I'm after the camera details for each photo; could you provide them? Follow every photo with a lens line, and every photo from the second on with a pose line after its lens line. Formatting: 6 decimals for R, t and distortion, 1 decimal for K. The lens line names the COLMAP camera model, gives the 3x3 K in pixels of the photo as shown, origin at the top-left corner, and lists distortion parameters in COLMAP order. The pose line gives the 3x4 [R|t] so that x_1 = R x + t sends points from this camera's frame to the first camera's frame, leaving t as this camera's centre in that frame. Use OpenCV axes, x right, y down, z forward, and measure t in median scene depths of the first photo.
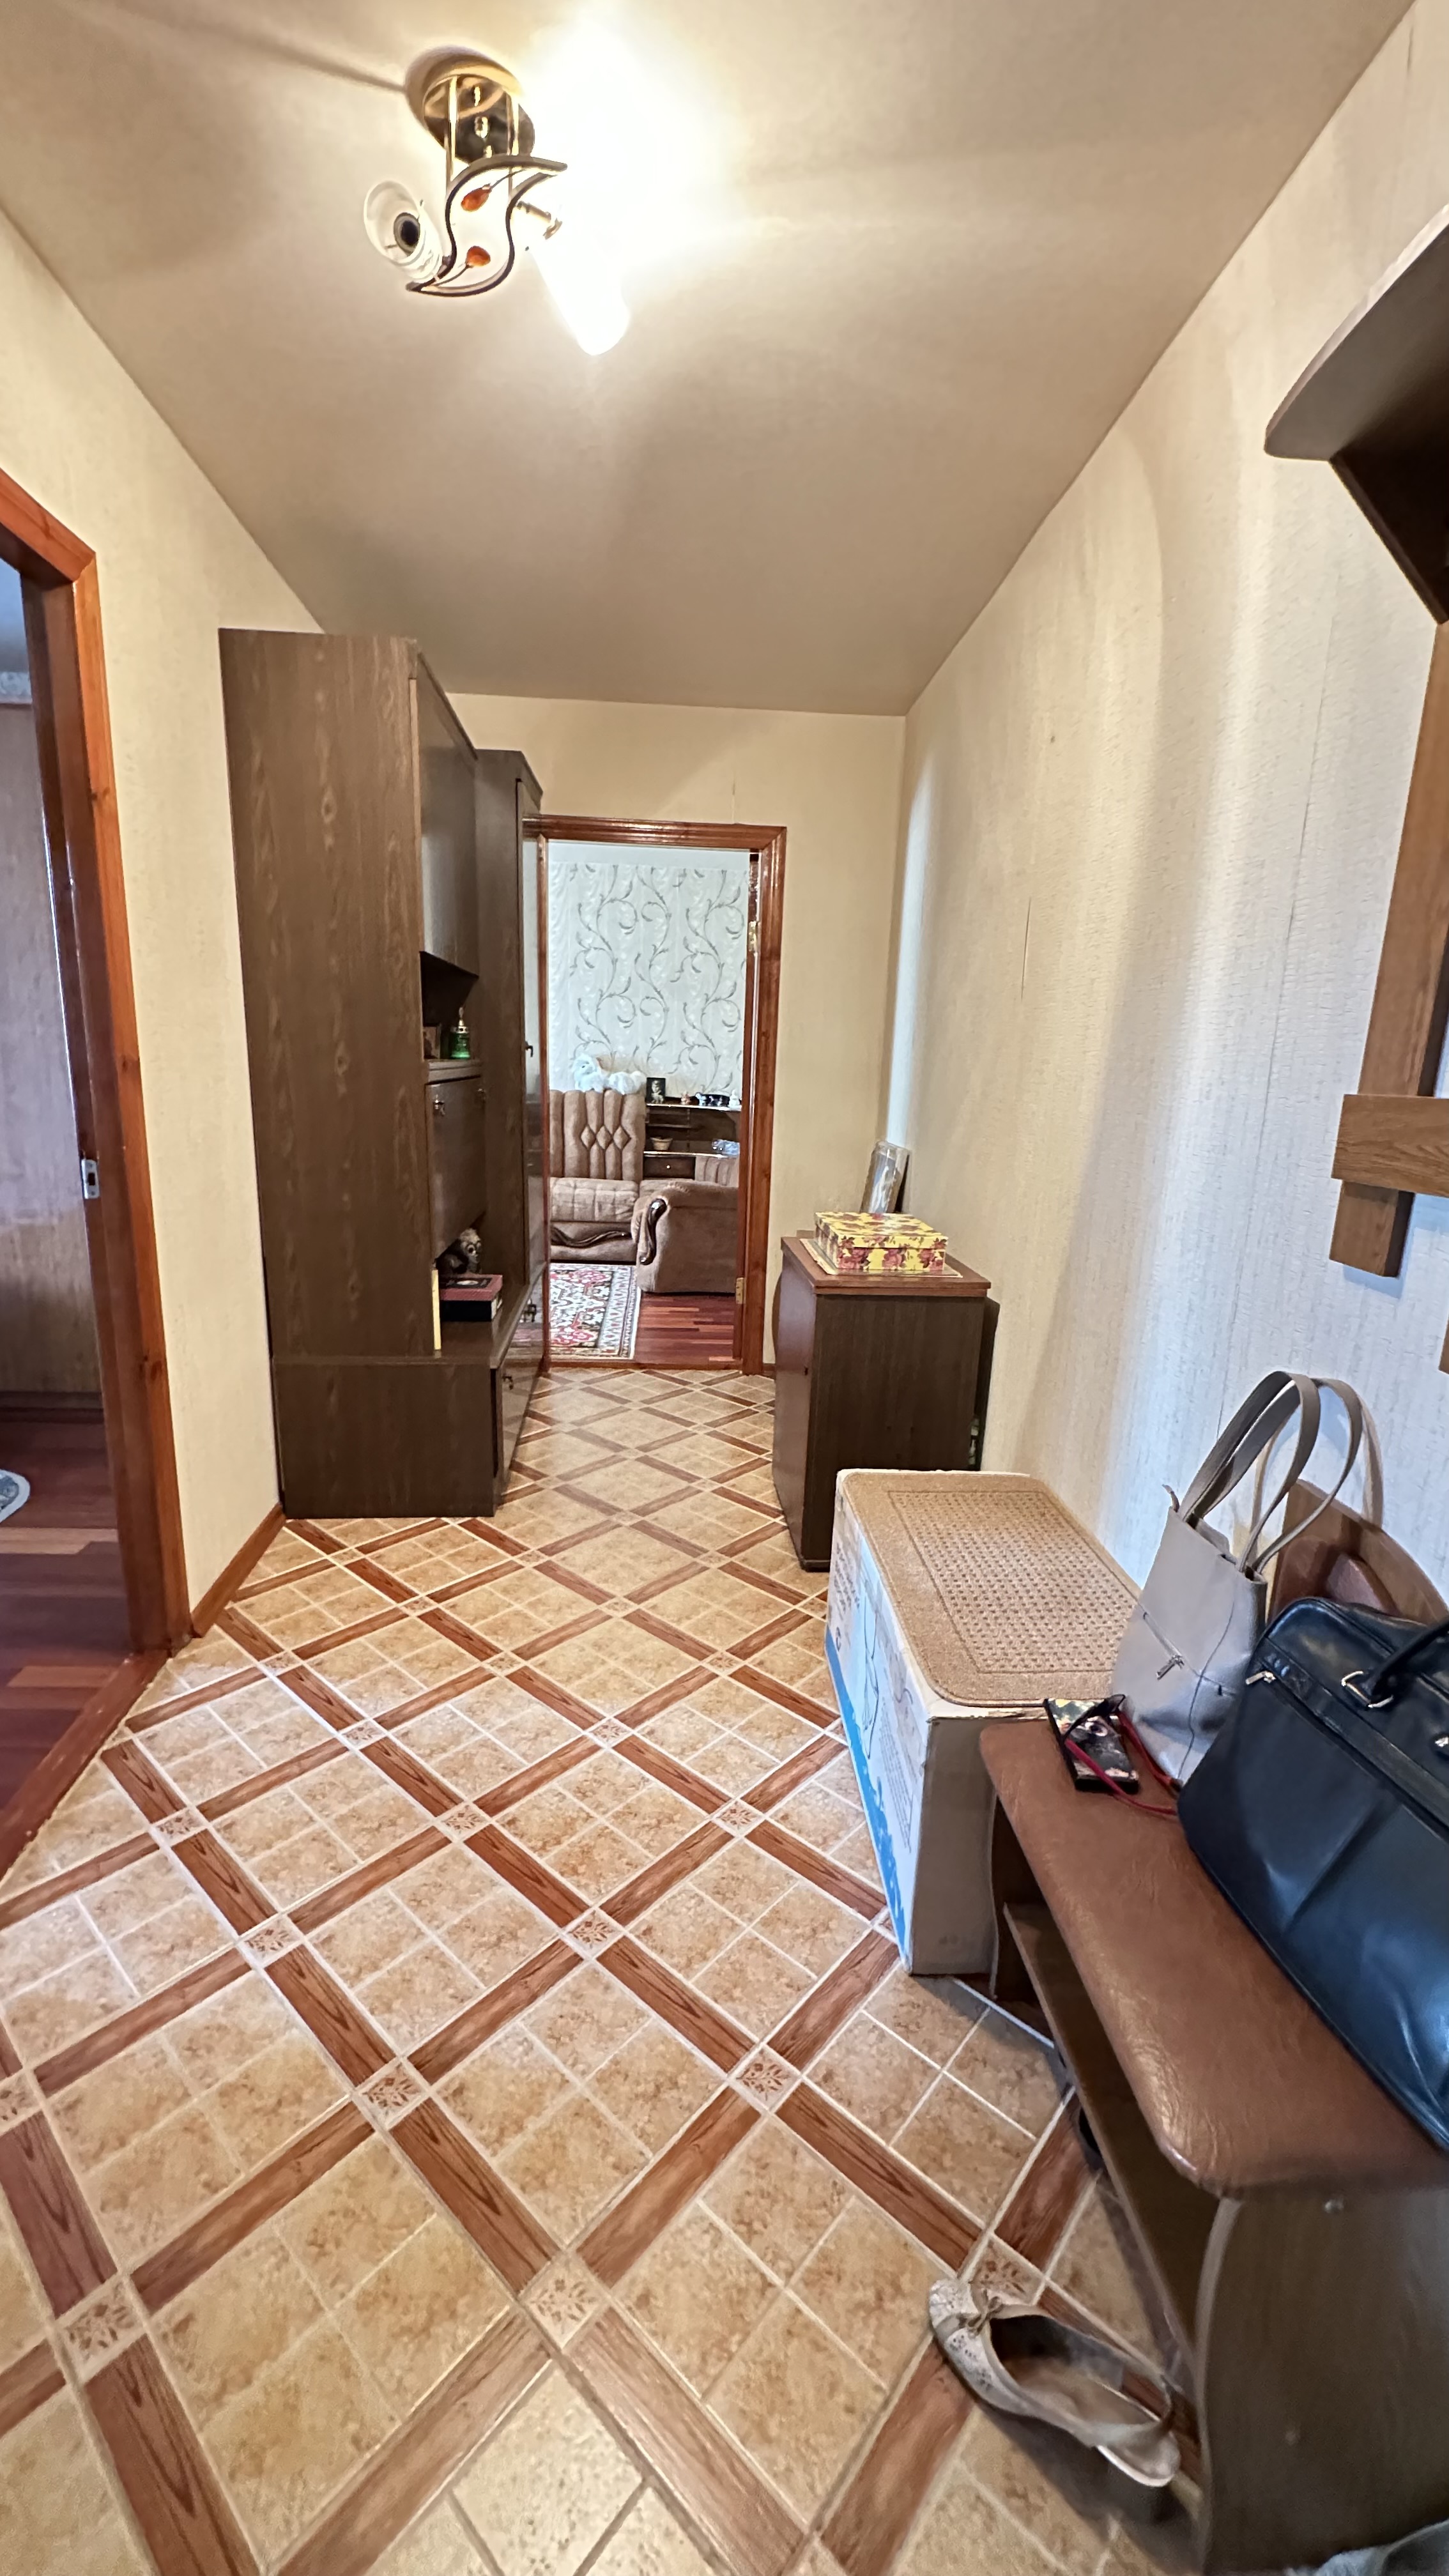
lens RADIAL K [[1024.5, 0, 724.5], [0, 1024.5, 1288.0], [0, 0, 1]] dist [-0.003410, 0.000206]
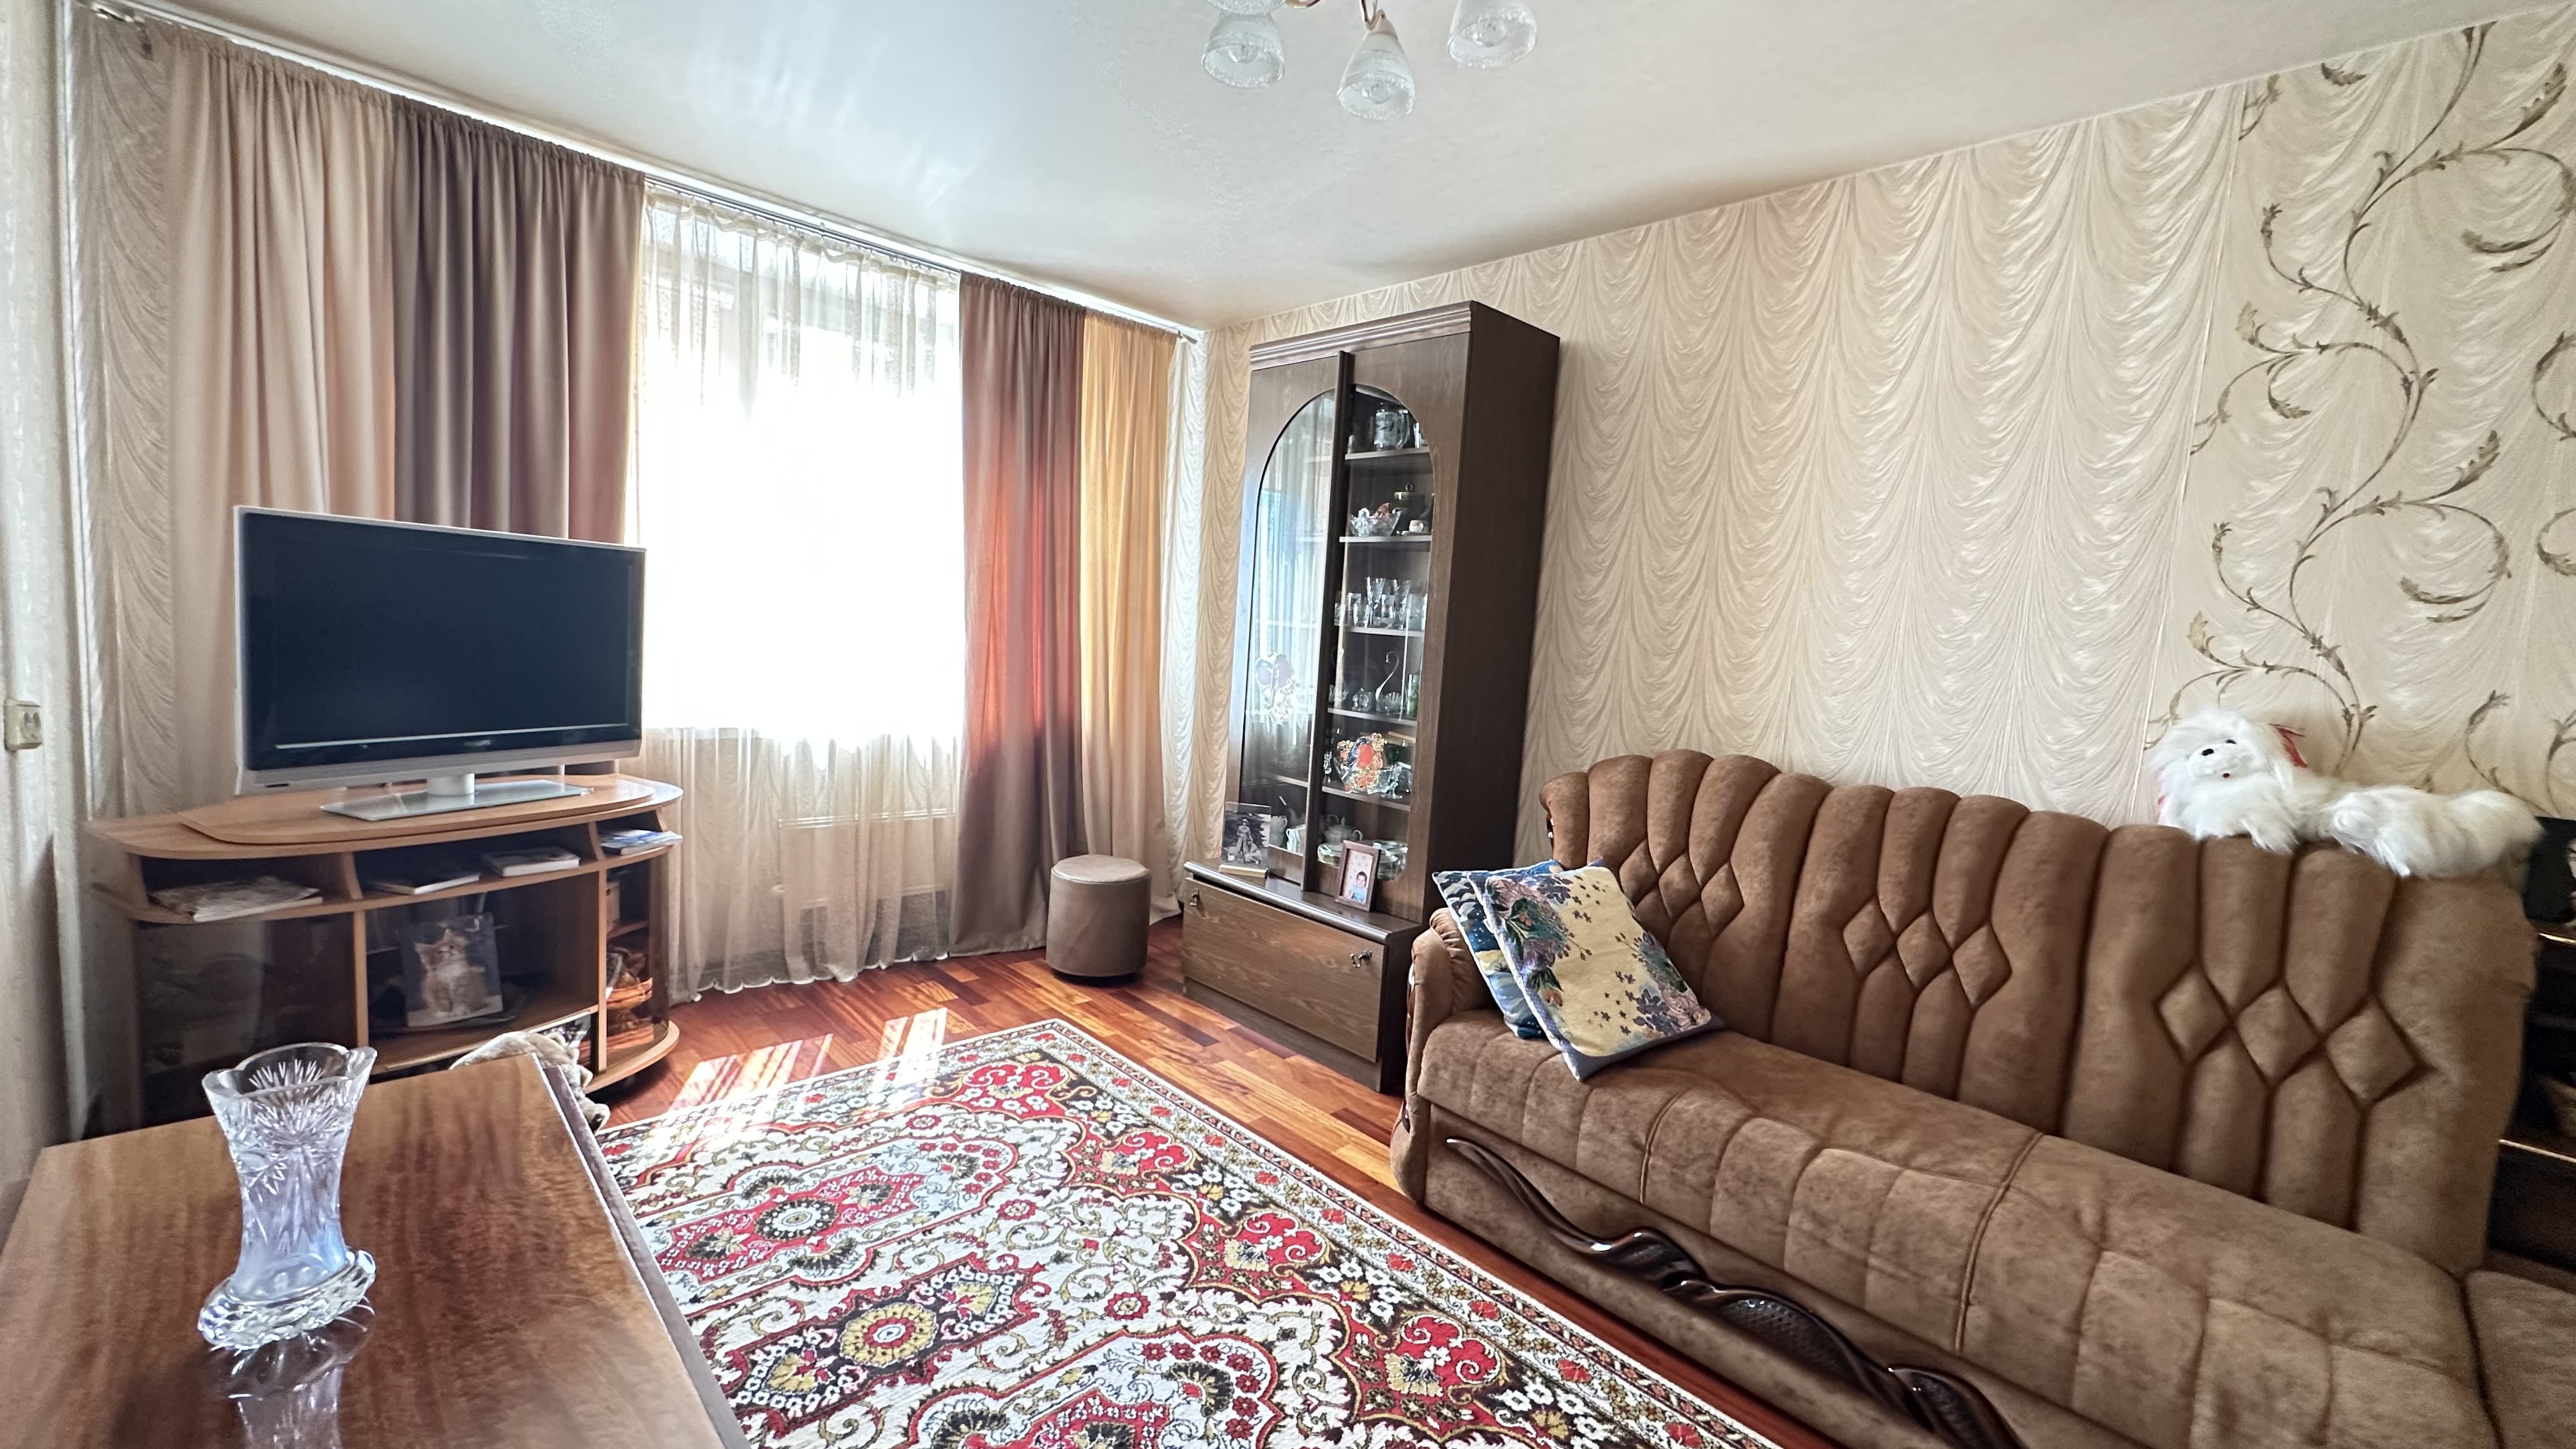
lens RADIAL K [[1024.5, 0, 1288.0], [0, 1024.5, 724.5], [0, 0, 1]] dist [-0.003410, 0.000206]
pose [[0.653669, 0.084848, -0.752009, -0.093751], [-0.213414, 0.974032, -0.075607, -0.149356], [0.726066, 0.209911, 0.654802, 0.636827]]
